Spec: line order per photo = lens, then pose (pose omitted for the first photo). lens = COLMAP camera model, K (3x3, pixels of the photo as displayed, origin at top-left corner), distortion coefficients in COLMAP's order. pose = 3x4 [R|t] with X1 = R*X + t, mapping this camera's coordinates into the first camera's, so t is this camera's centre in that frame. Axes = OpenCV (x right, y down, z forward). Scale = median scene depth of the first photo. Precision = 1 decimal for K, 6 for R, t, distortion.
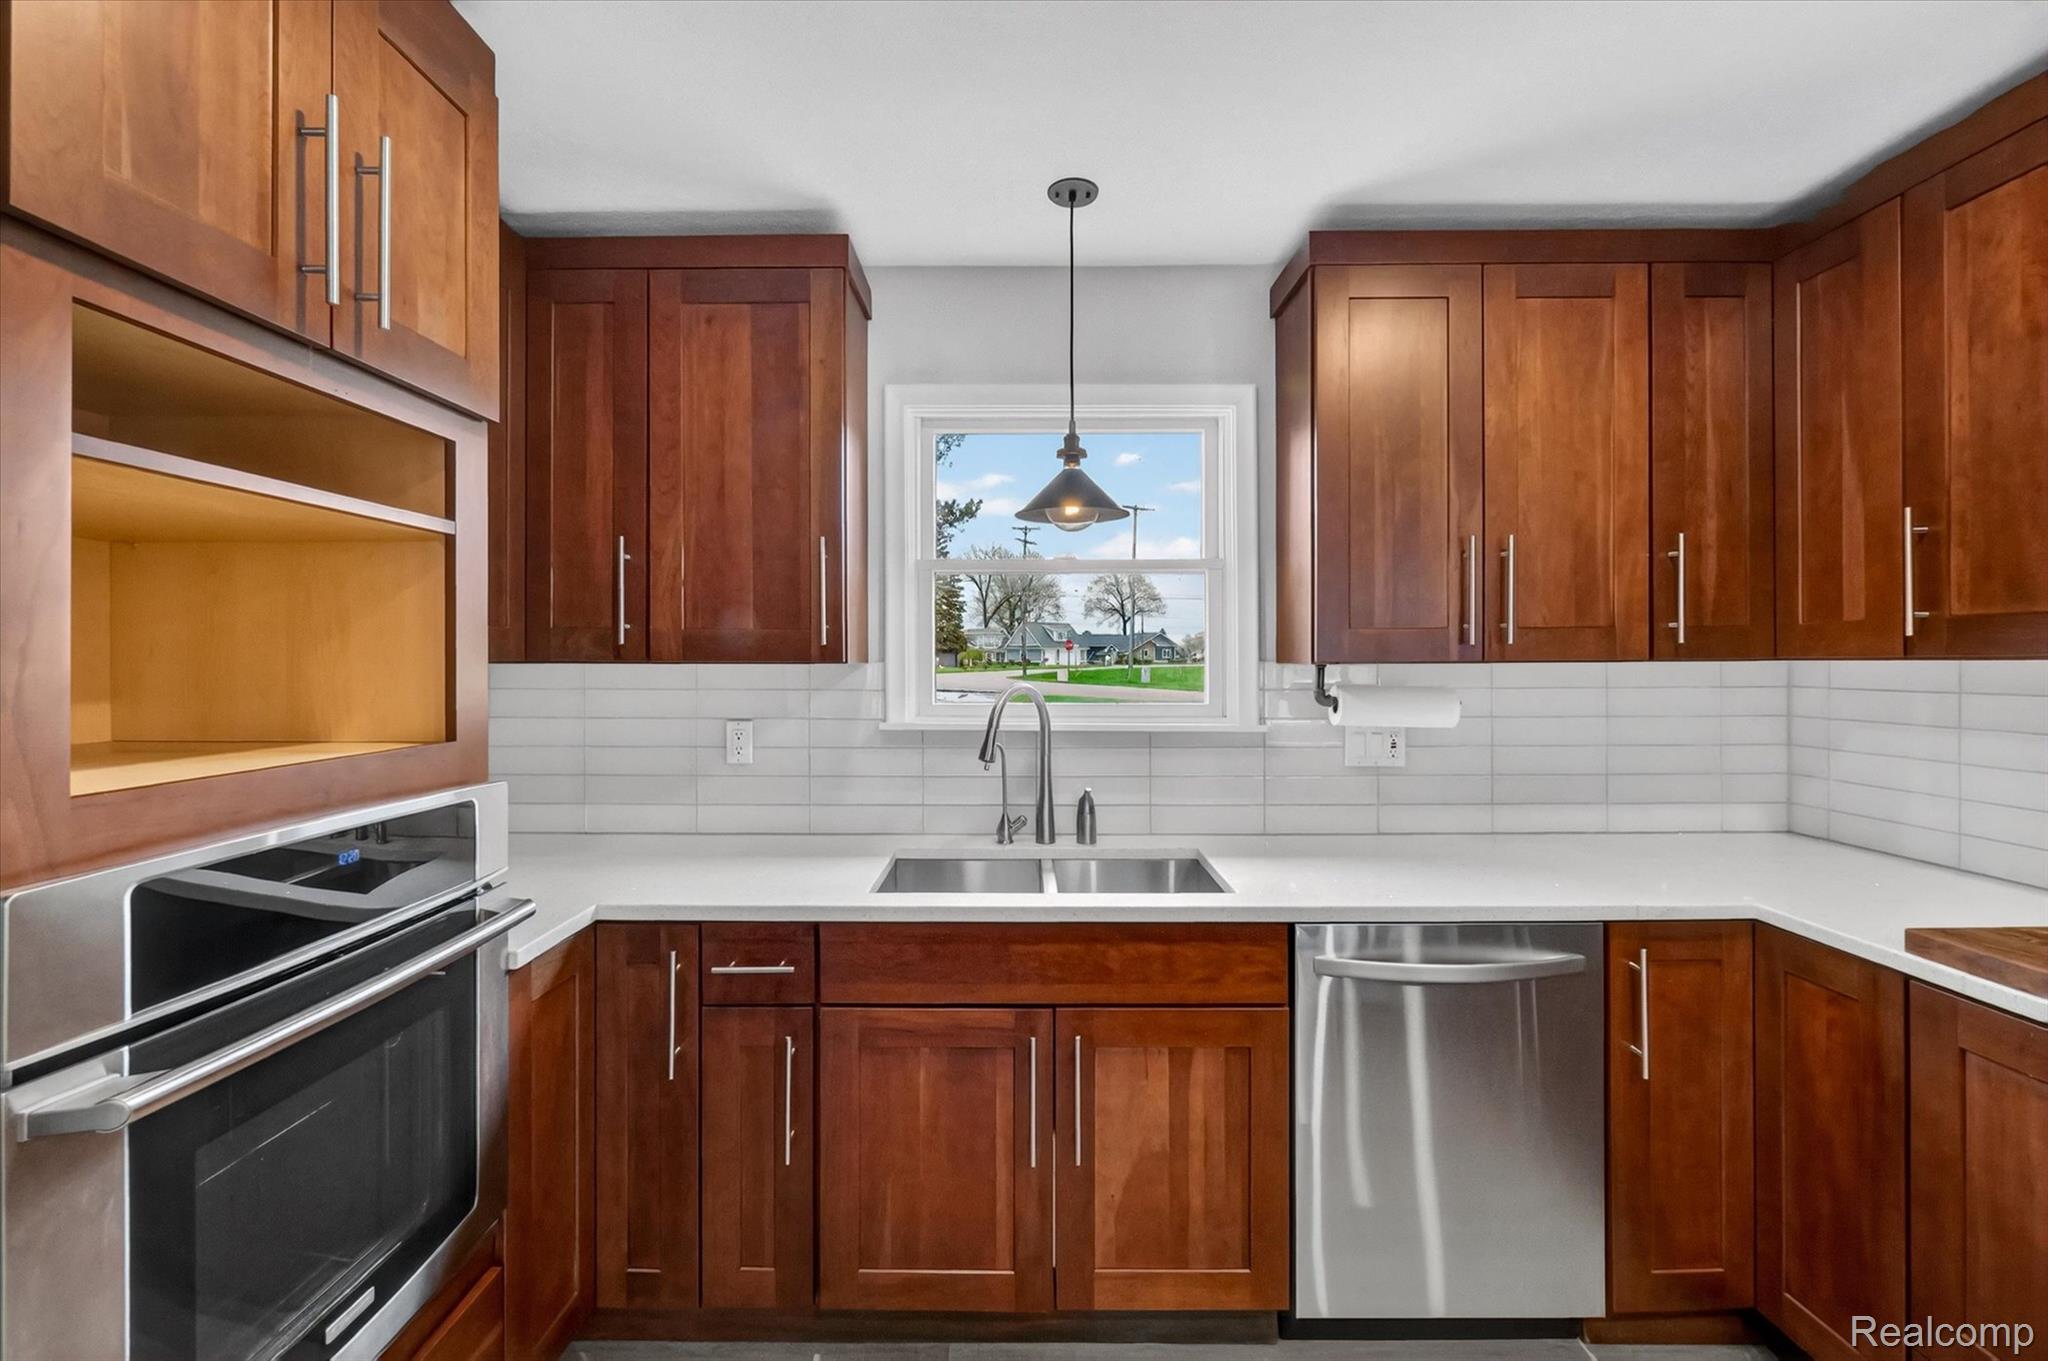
lens RADIAL K [[859.2, 0, 1018.4], [0, 859.2, 660.6], [0, 0, 1]] dist [-0.002719, -0.000265]
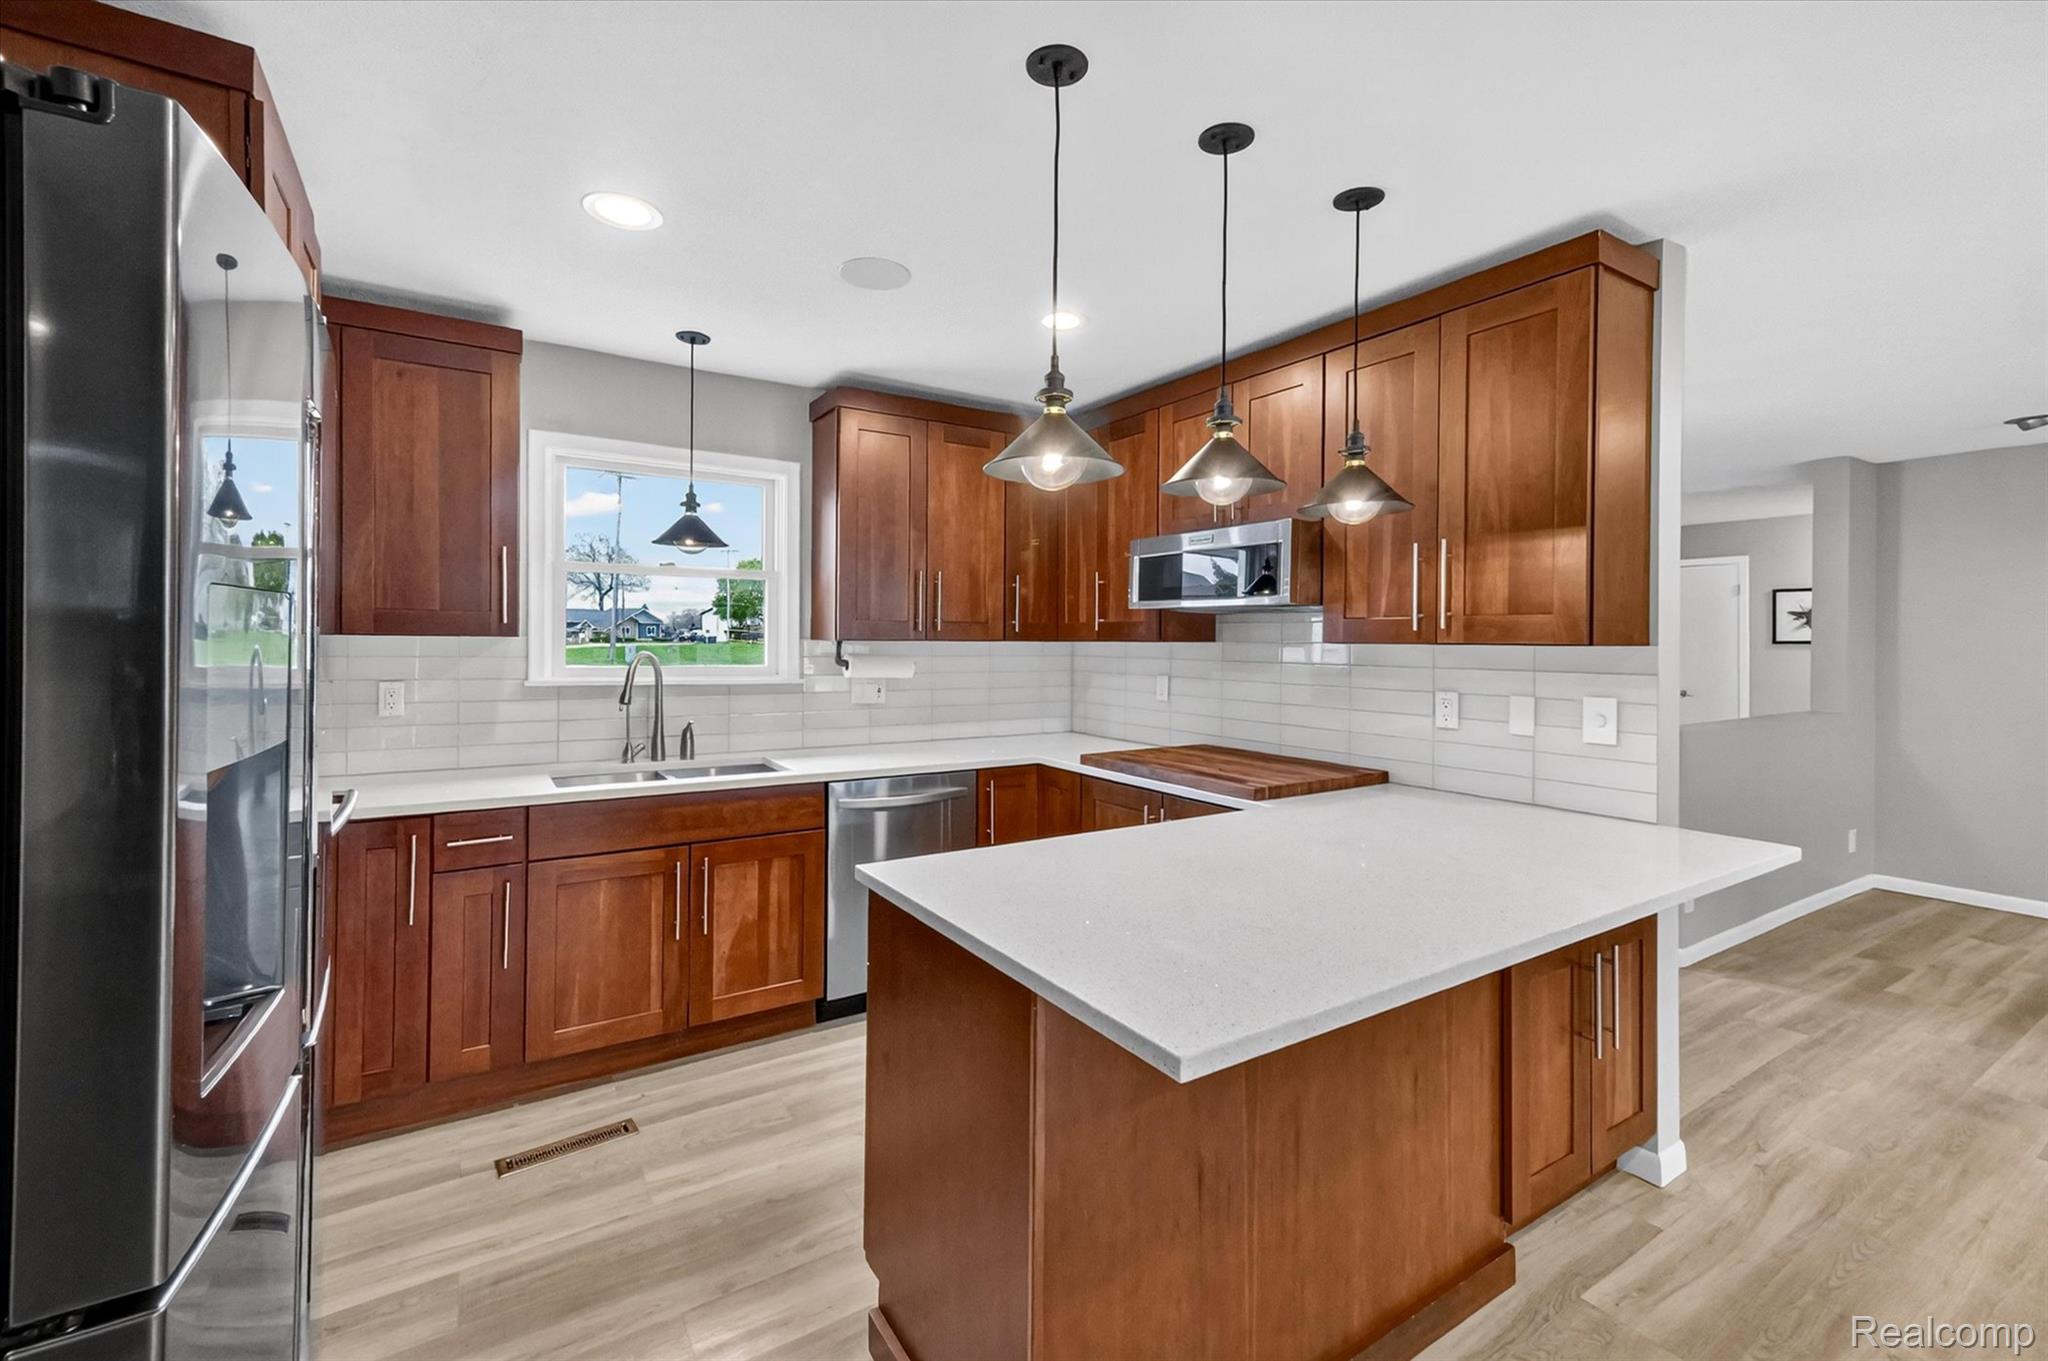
lens RADIAL K [[852.1, 0, 1020.9], [0, 852.1, 644.3], [0, 0, 1]] dist [-0.001342, -0.000074]
pose [[0.835621, 0.007565, 0.549254, -0.279952], [-0.010430, 0.999943, 0.002096, 0.004061], [-0.549207, -0.007480, 0.835653, -0.616329]]
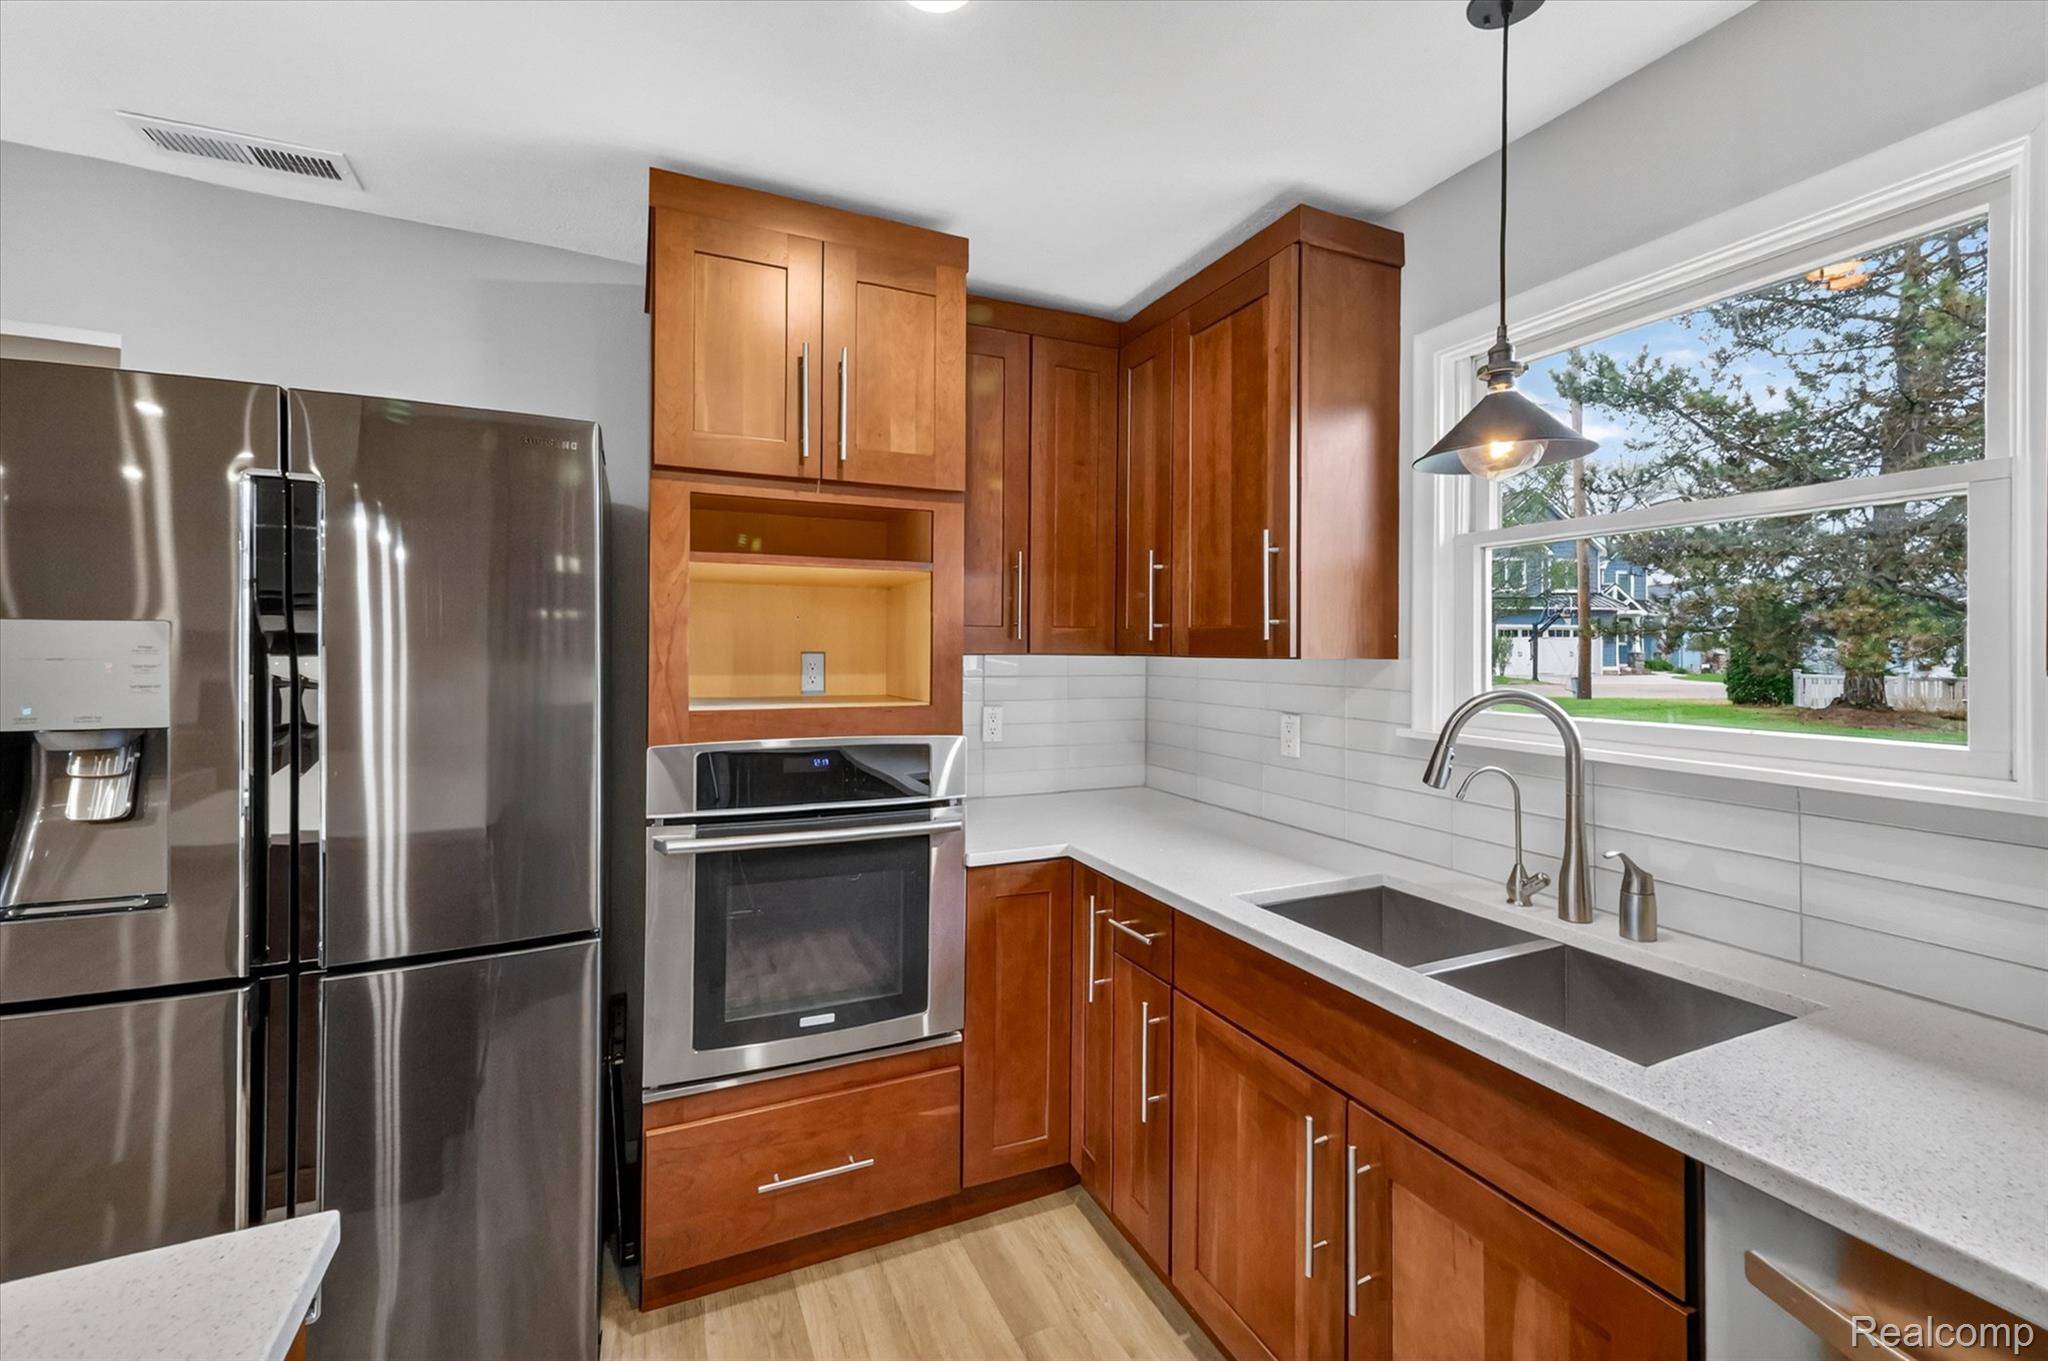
lens RADIAL K [[852.1, 0, 1020.9], [0, 852.1, 644.3], [0, 0, 1]] dist [-0.001342, -0.000074]
pose [[0.419365, -0.001691, -0.907816, 0.528293], [-0.007919, 0.999953, -0.005521, -0.004874], [0.907783, 0.009504, 0.419332, 0.334955]]
